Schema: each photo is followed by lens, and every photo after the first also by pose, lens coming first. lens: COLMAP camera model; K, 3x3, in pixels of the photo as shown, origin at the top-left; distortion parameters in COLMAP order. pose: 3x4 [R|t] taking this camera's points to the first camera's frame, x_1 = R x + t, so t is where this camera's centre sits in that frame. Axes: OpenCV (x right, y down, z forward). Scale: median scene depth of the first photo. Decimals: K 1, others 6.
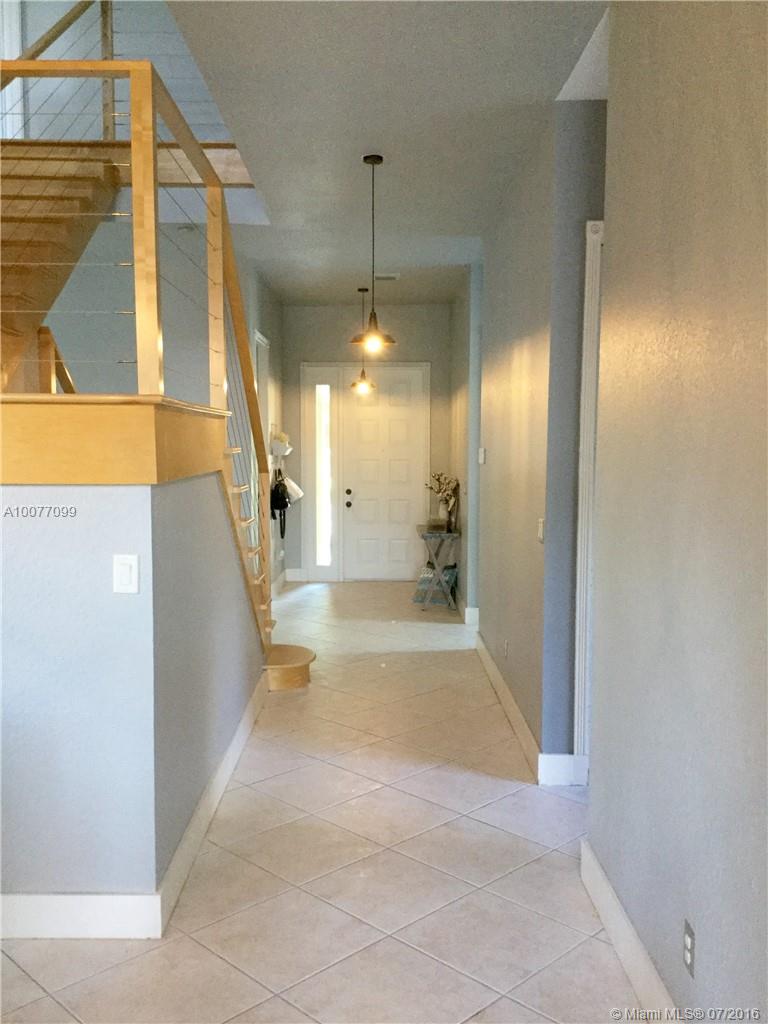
lens RADIAL K [[918.9, 0, 382.0], [0, 918.9, 522.6], [0, 0, 1]] dist [0.086104, -0.132504]
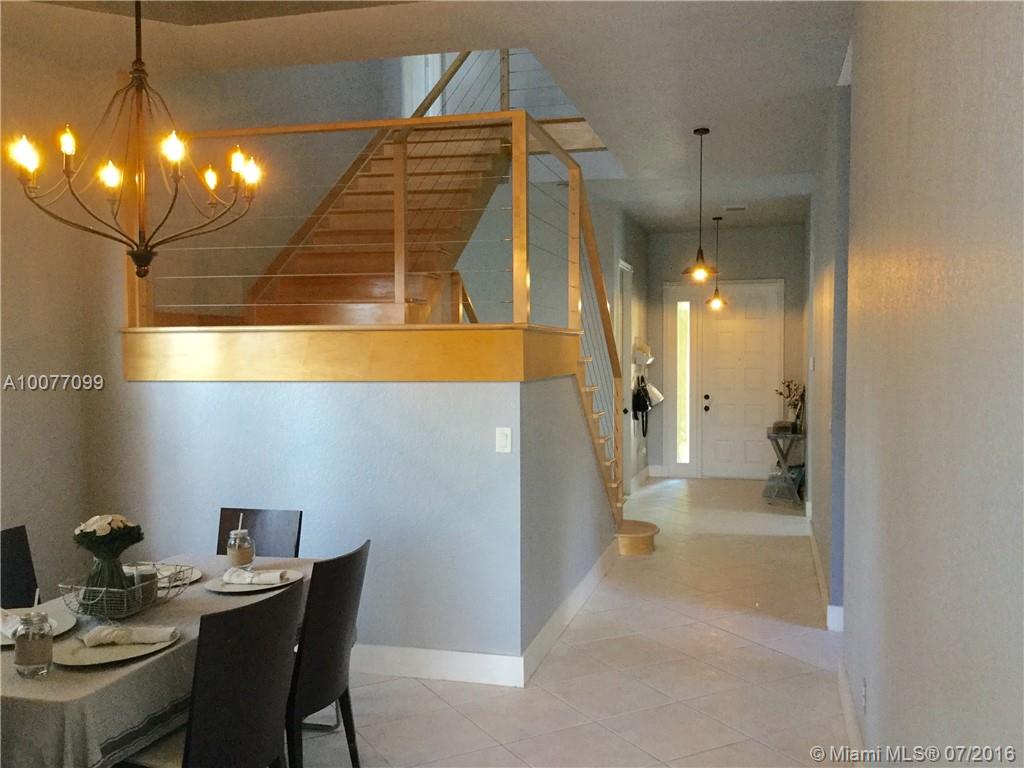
lens RADIAL K [[918.9, 0, 509.3], [0, 918.9, 383.7], [0, 0, 1]] dist [0.086104, -0.132504]
pose [[0.960549, 0.002501, -0.278101, 0.069583], [-0.017454, 0.998530, -0.051305, 0.018327], [0.277564, 0.054135, 0.959181, -0.207504]]
